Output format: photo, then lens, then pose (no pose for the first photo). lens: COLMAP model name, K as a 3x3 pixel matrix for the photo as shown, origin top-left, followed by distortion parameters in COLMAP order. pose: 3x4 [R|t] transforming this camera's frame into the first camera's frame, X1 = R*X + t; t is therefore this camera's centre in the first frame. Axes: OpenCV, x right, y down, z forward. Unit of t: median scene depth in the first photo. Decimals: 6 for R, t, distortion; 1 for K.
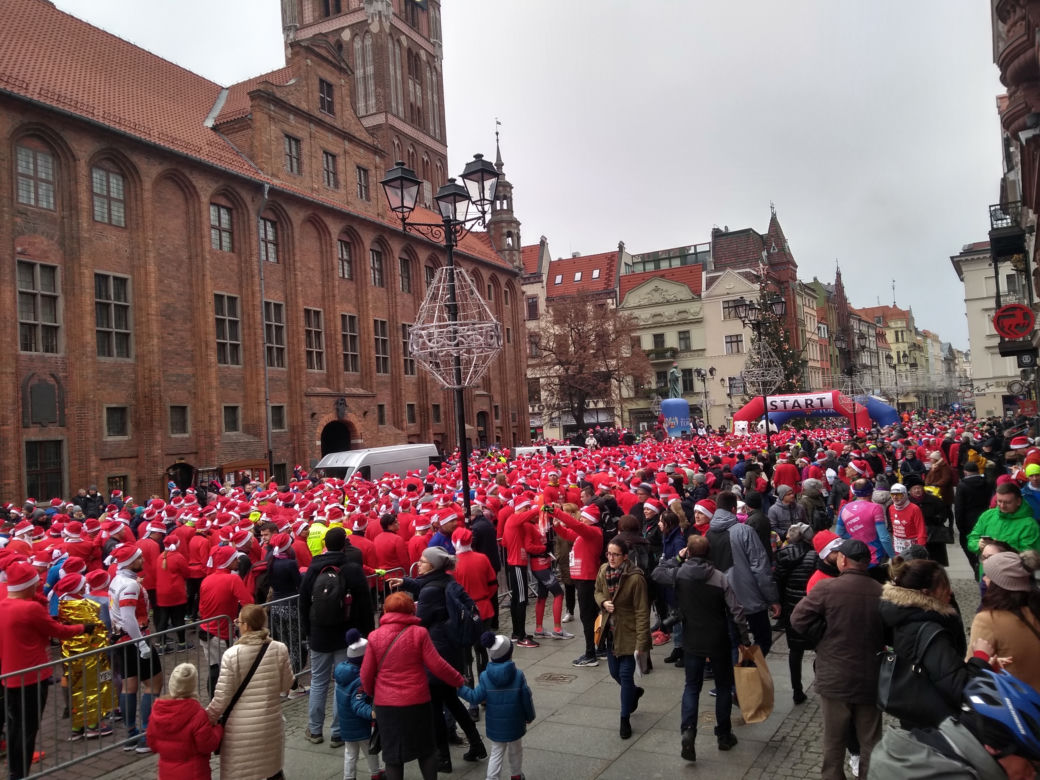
lens RADIAL K [[796.5, 0, 520.0], [0, 796.5, 390.0], [0, 0, 1]] dist [0.088054, -0.096033]
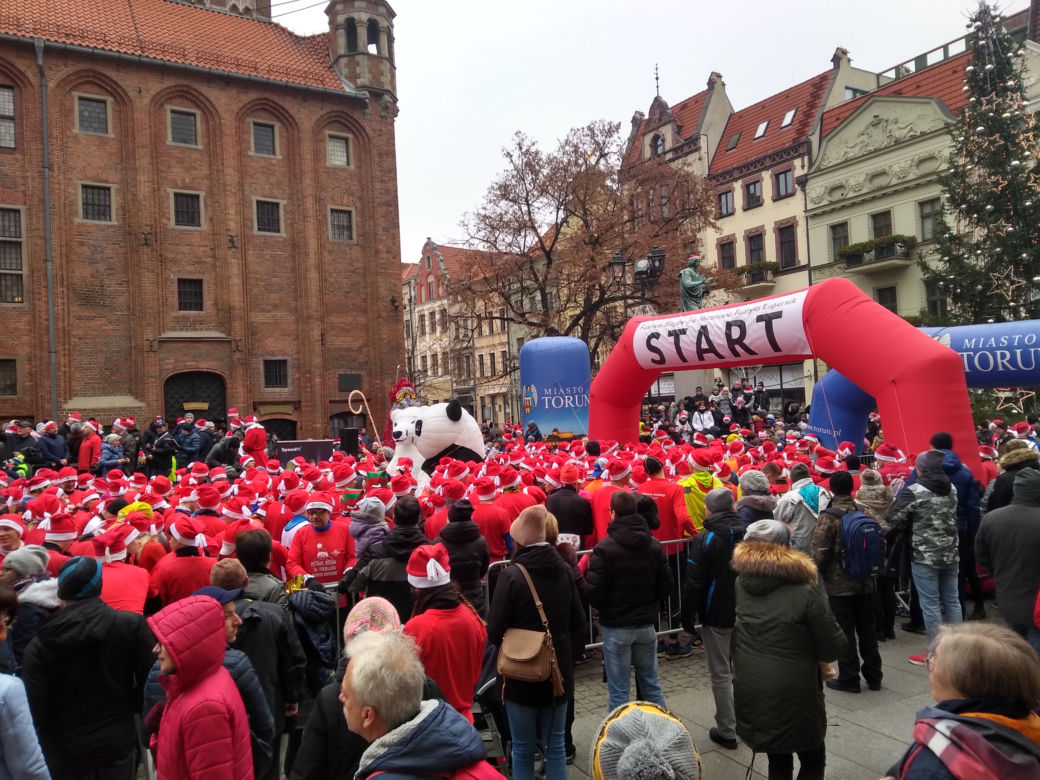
lens RADIAL K [[795.4, 0, 521.6], [0, 795.4, 390.9], [0, 0, 1]] dist [0.101835, -0.124239]
pose [[0.833509, 0.012351, -0.552368, 0.267892], [0.019235, 0.998495, 0.051352, 0.011298], [0.552171, -0.053428, 0.832017, 0.448604]]
